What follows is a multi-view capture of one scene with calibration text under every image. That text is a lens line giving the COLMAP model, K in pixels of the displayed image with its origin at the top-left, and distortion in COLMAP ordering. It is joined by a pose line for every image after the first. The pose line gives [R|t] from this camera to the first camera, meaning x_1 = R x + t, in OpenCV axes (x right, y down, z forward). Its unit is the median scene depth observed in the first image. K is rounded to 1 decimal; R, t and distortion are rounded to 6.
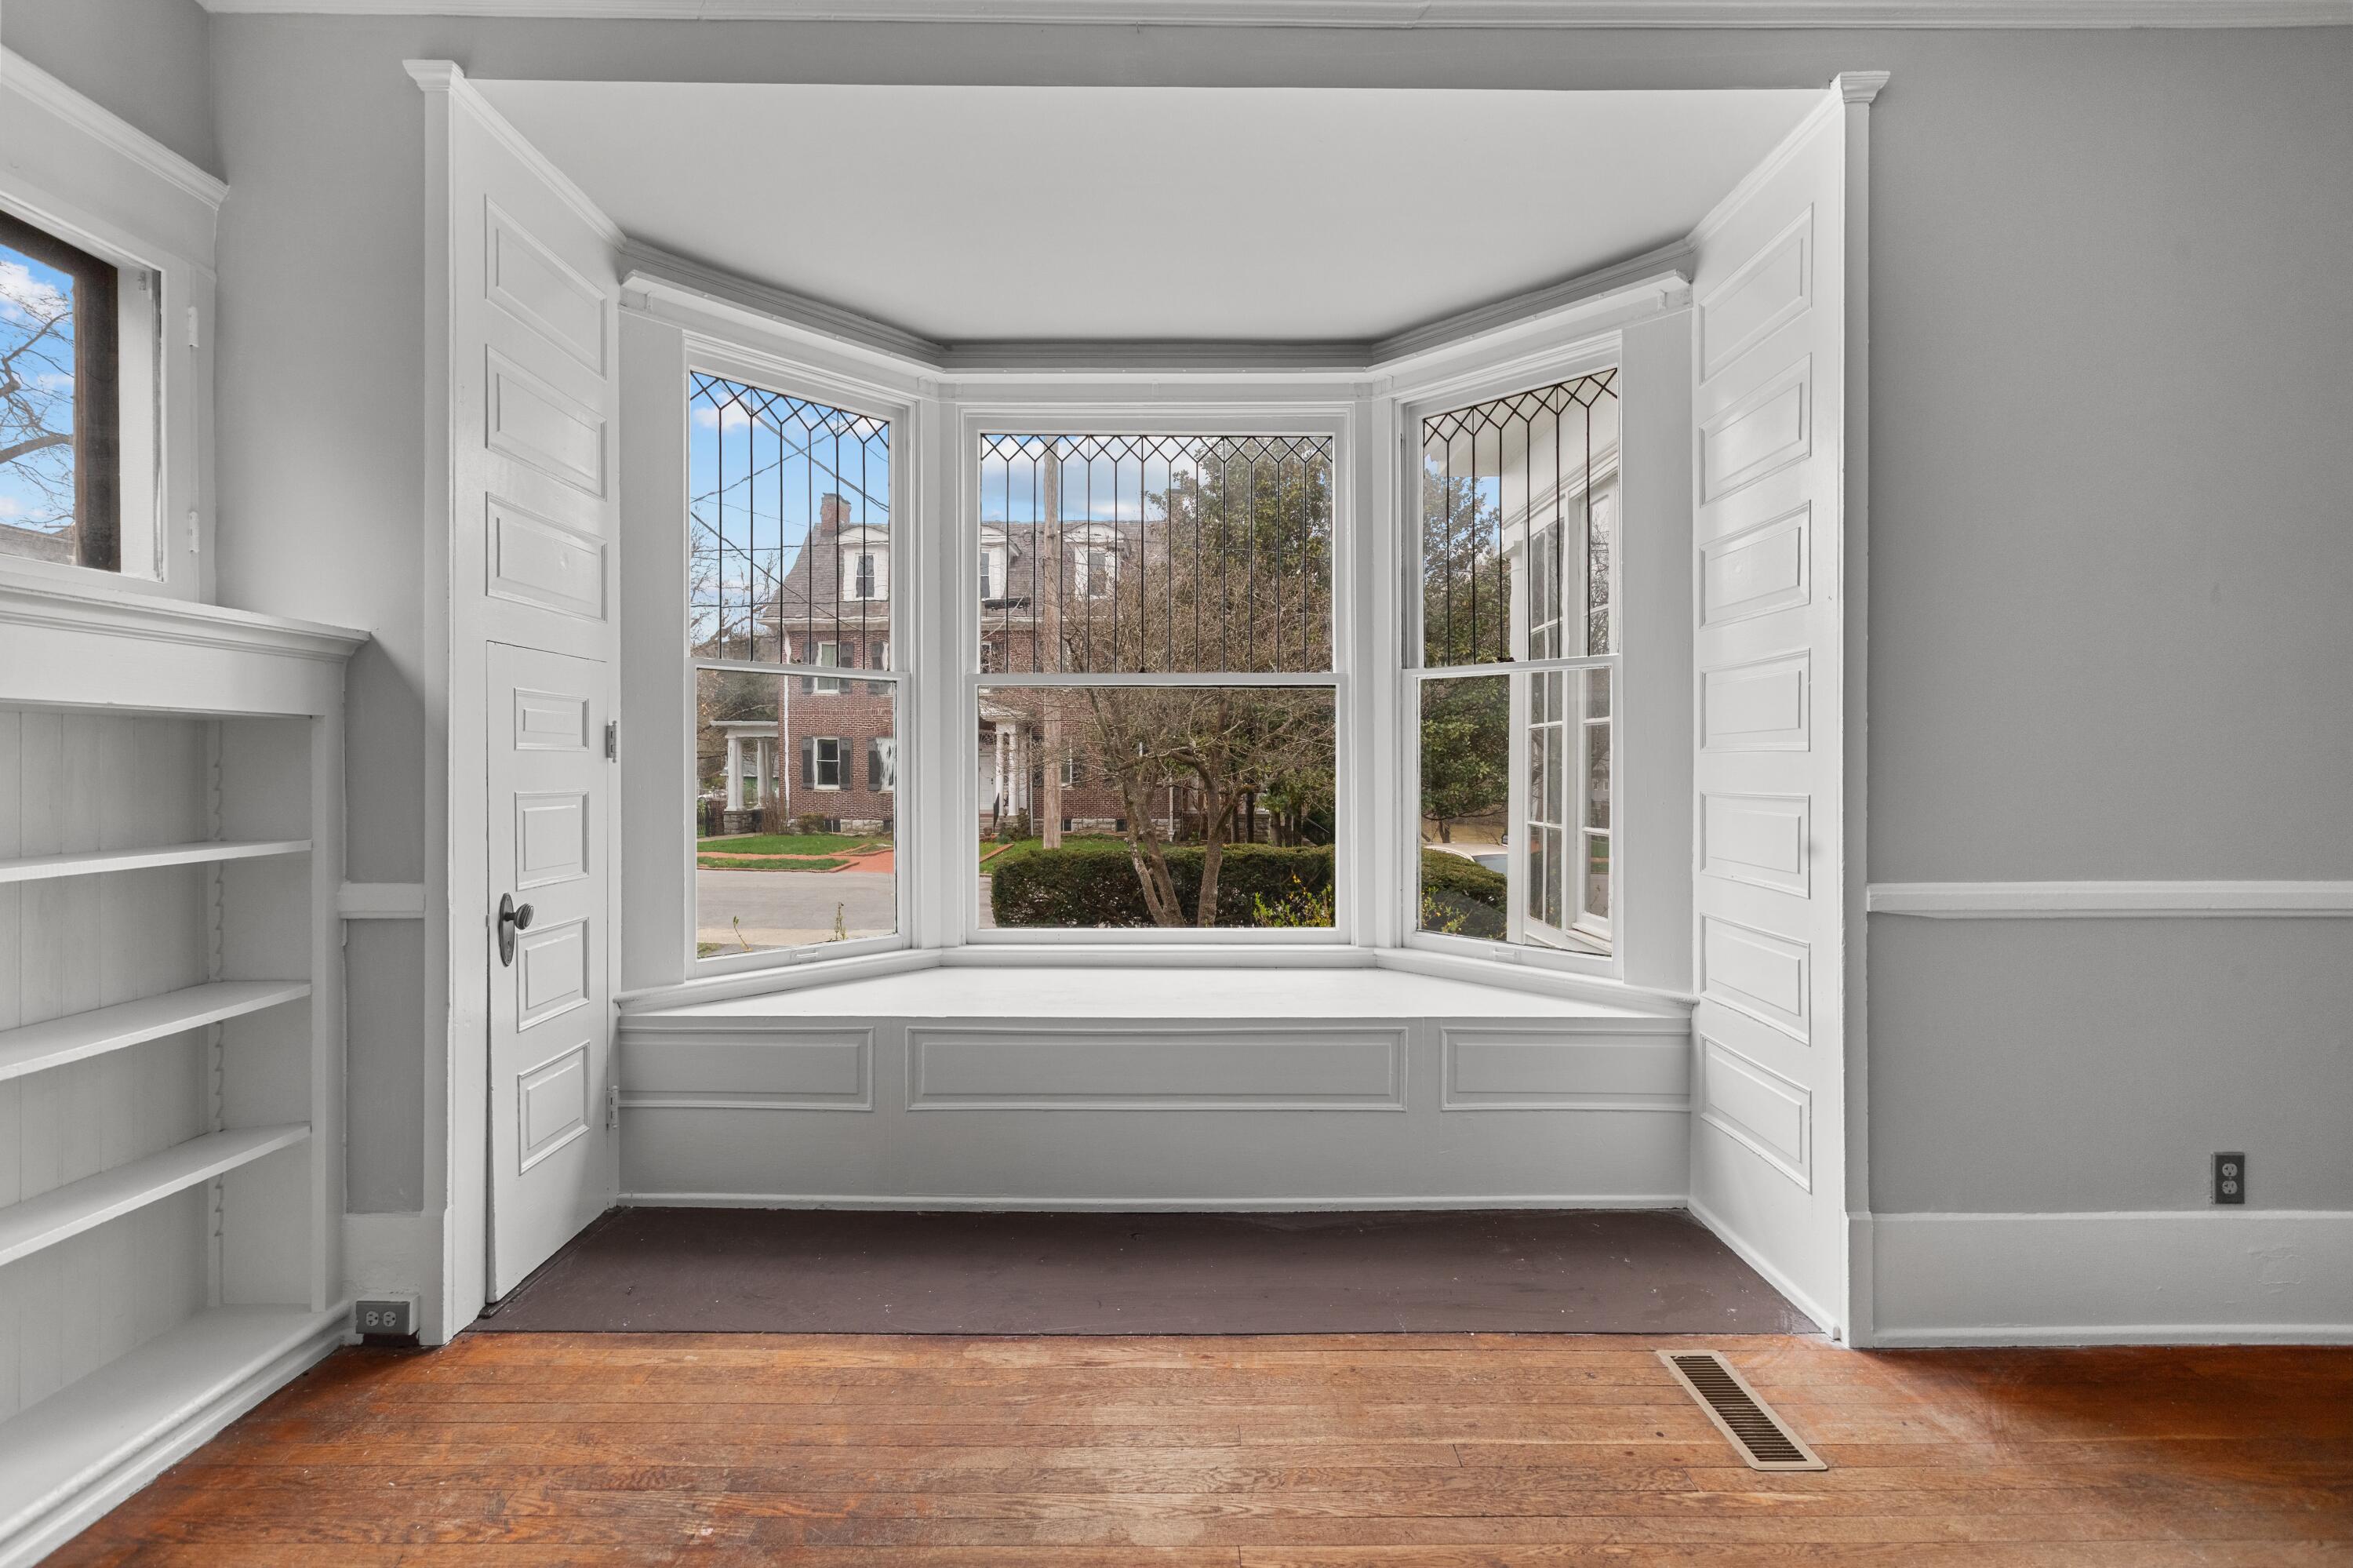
lens RADIAL K [[1059.2, 0, 1172.0], [0, 1059.2, 768.1], [0, 0, 1]] dist [0.005105, 0.000184]
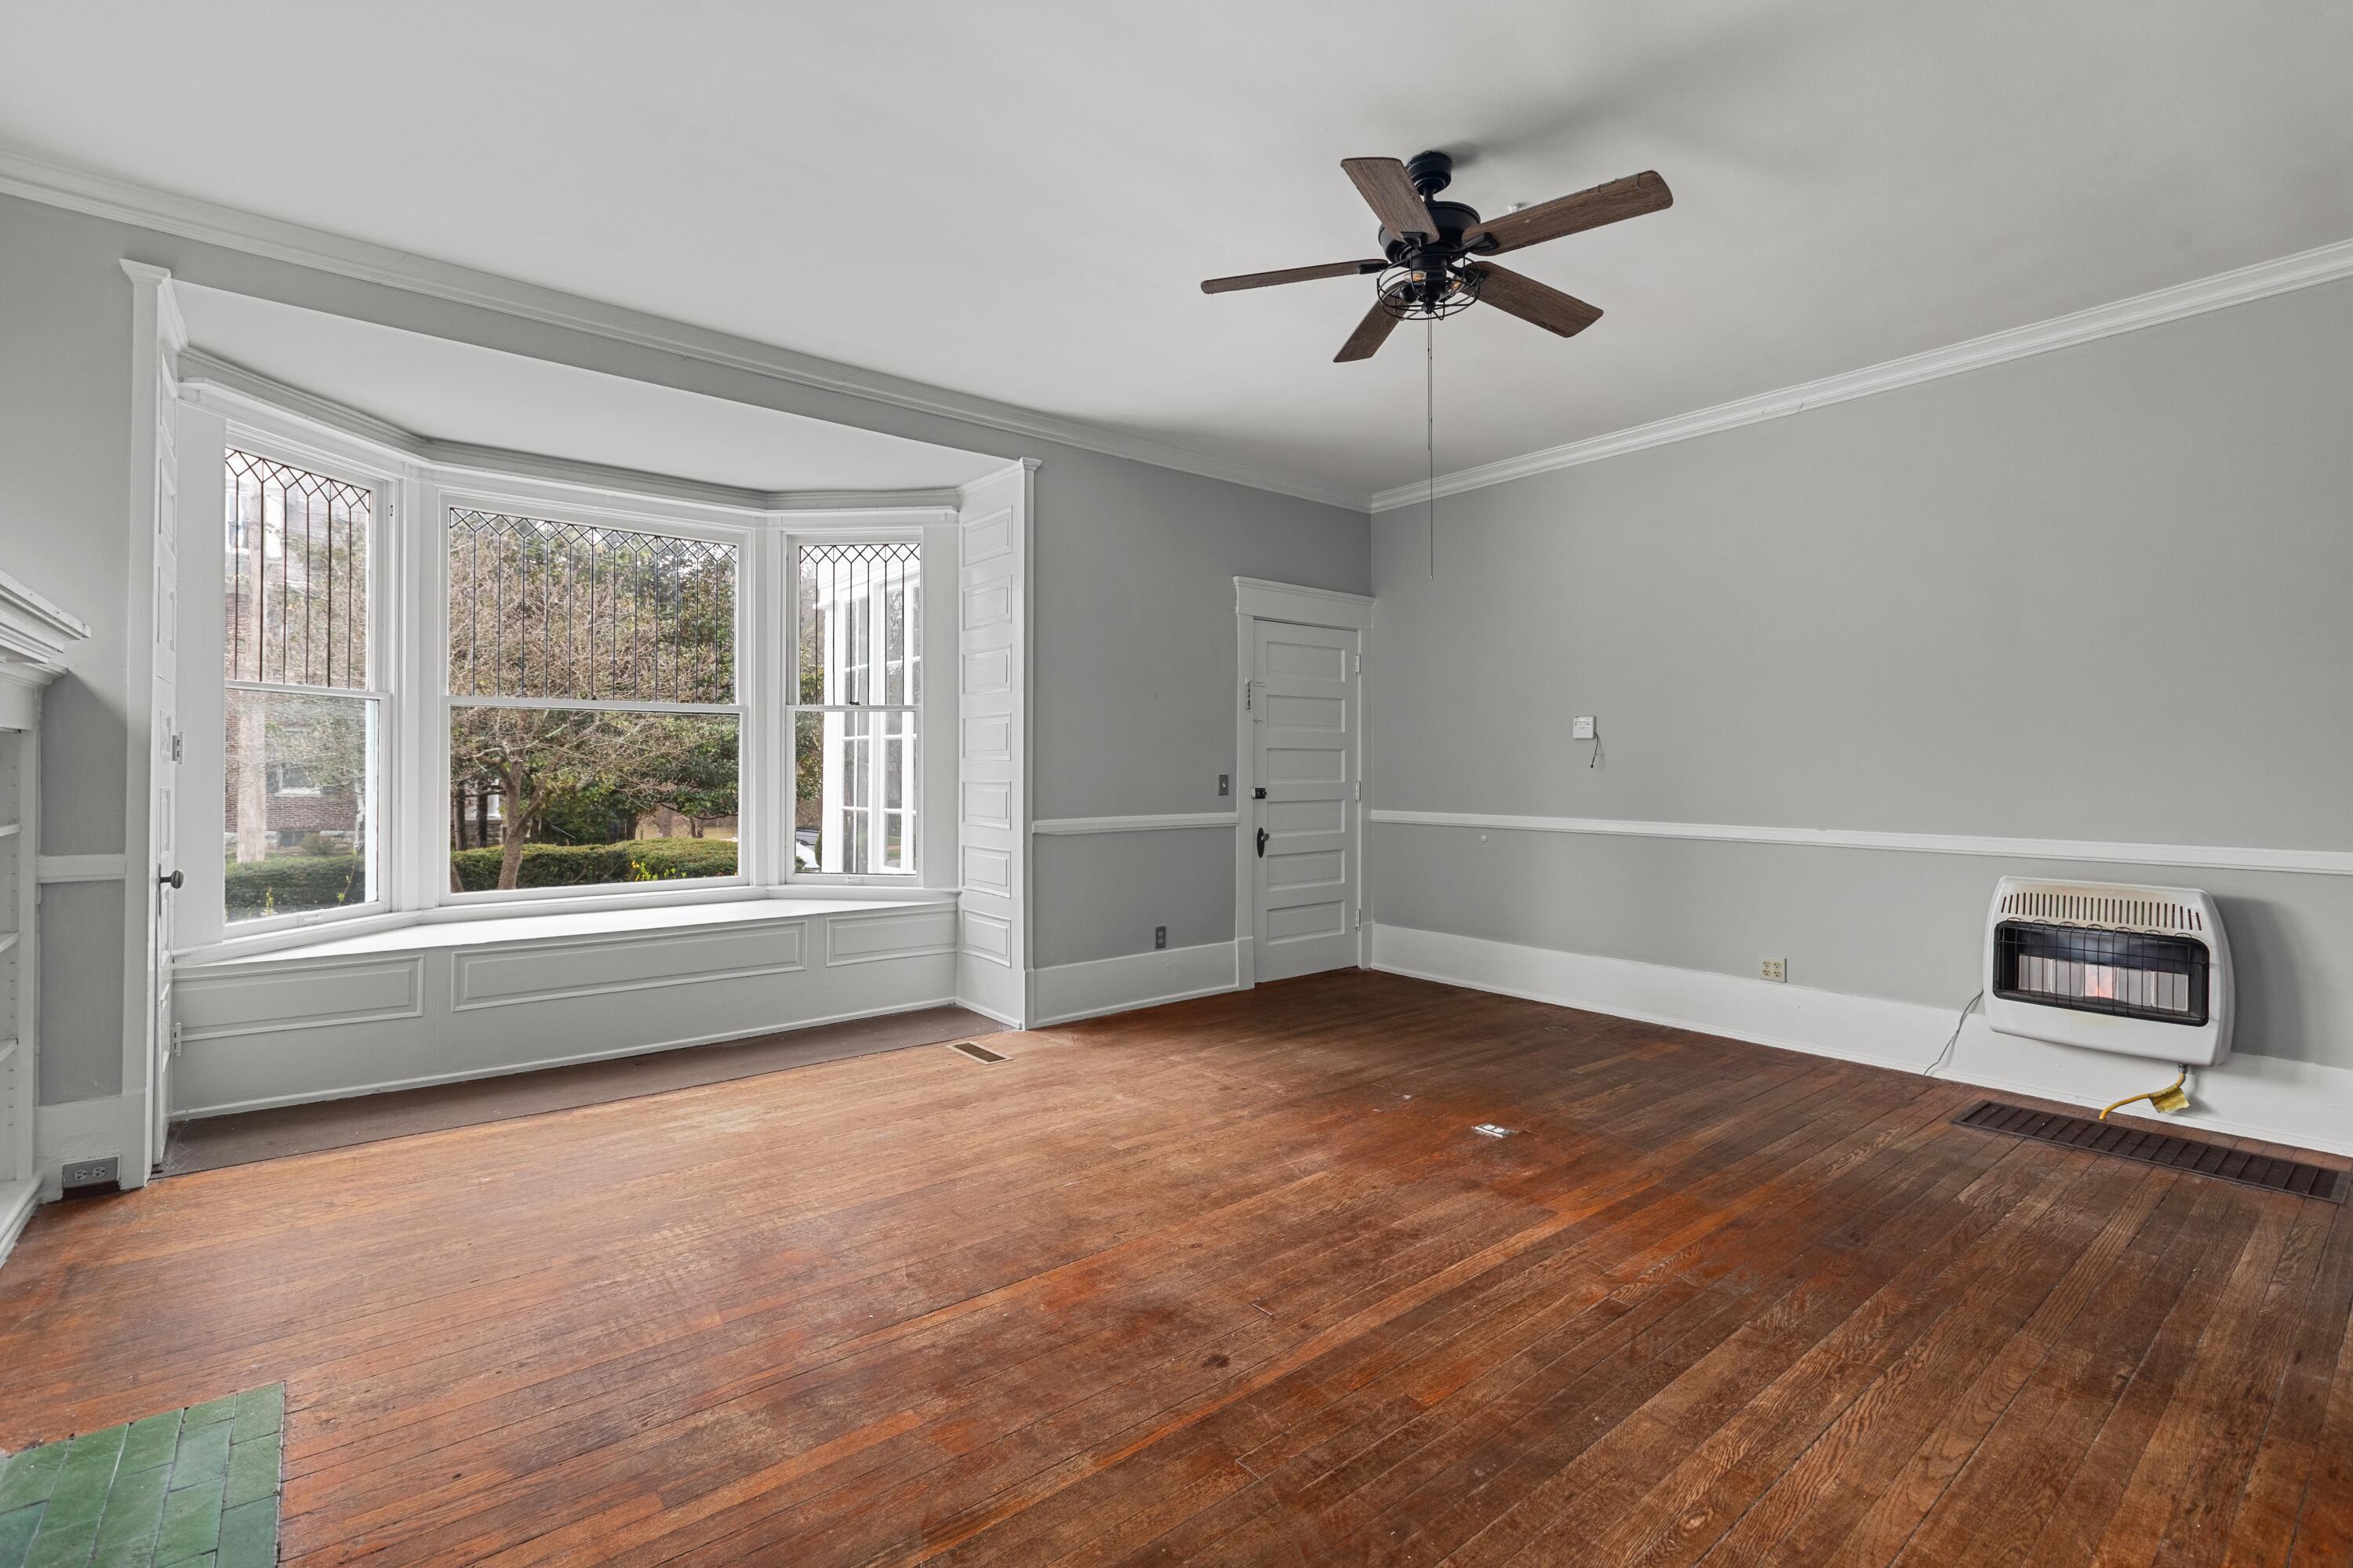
lens RADIAL K [[1062.4, 0, 1178.2], [0, 1062.4, 753.2], [0, 0, 1]] dist [0.001882, 0.000096]
pose [[0.777259, 0.008362, 0.629125, -0.504045], [0.000159, 0.999909, -0.013487, -0.002315], [-0.629181, 0.010583, 0.777187, -0.911761]]
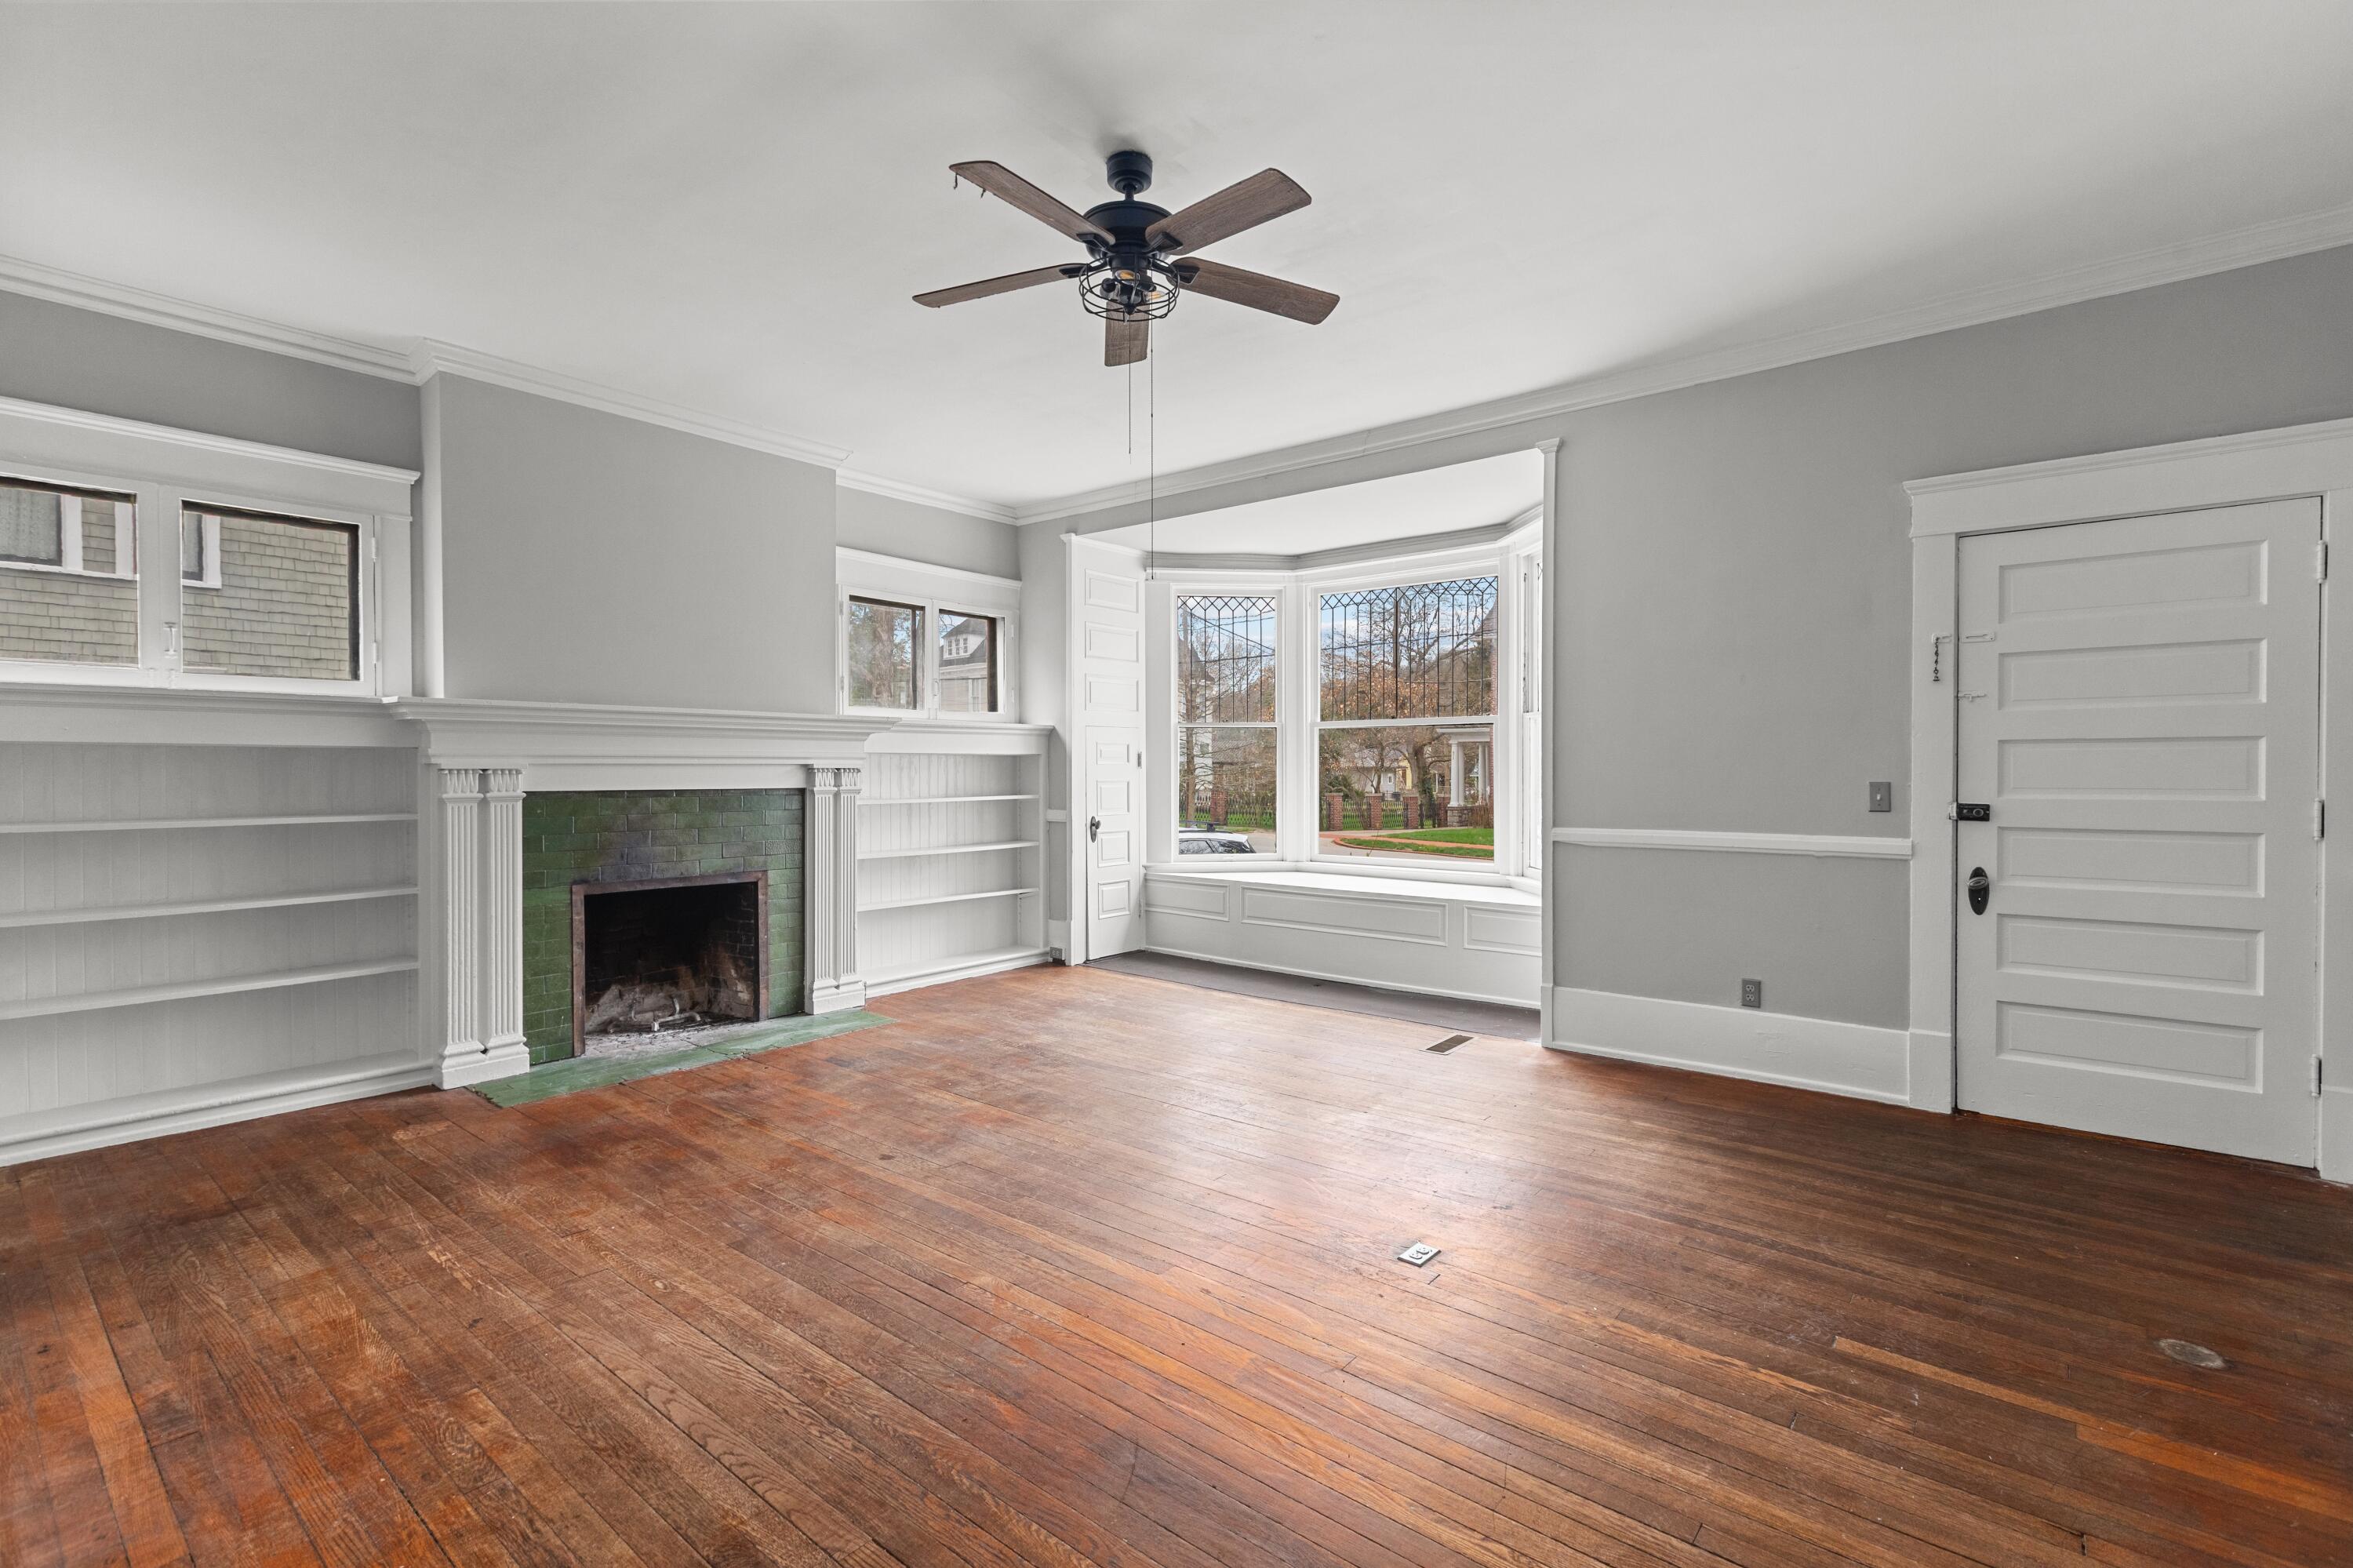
lens RADIAL K [[1053.3, 0, 1176.5], [0, 1053.3, 779.3], [0, 0, 1]] dist [0.000470, 0.000079]
pose [[0.769831, 0.006252, -0.638217, 1.386912], [0.000424, 0.999947, 0.010306, -0.007611], [0.638247, -0.008205, 0.769788, -1.050326]]
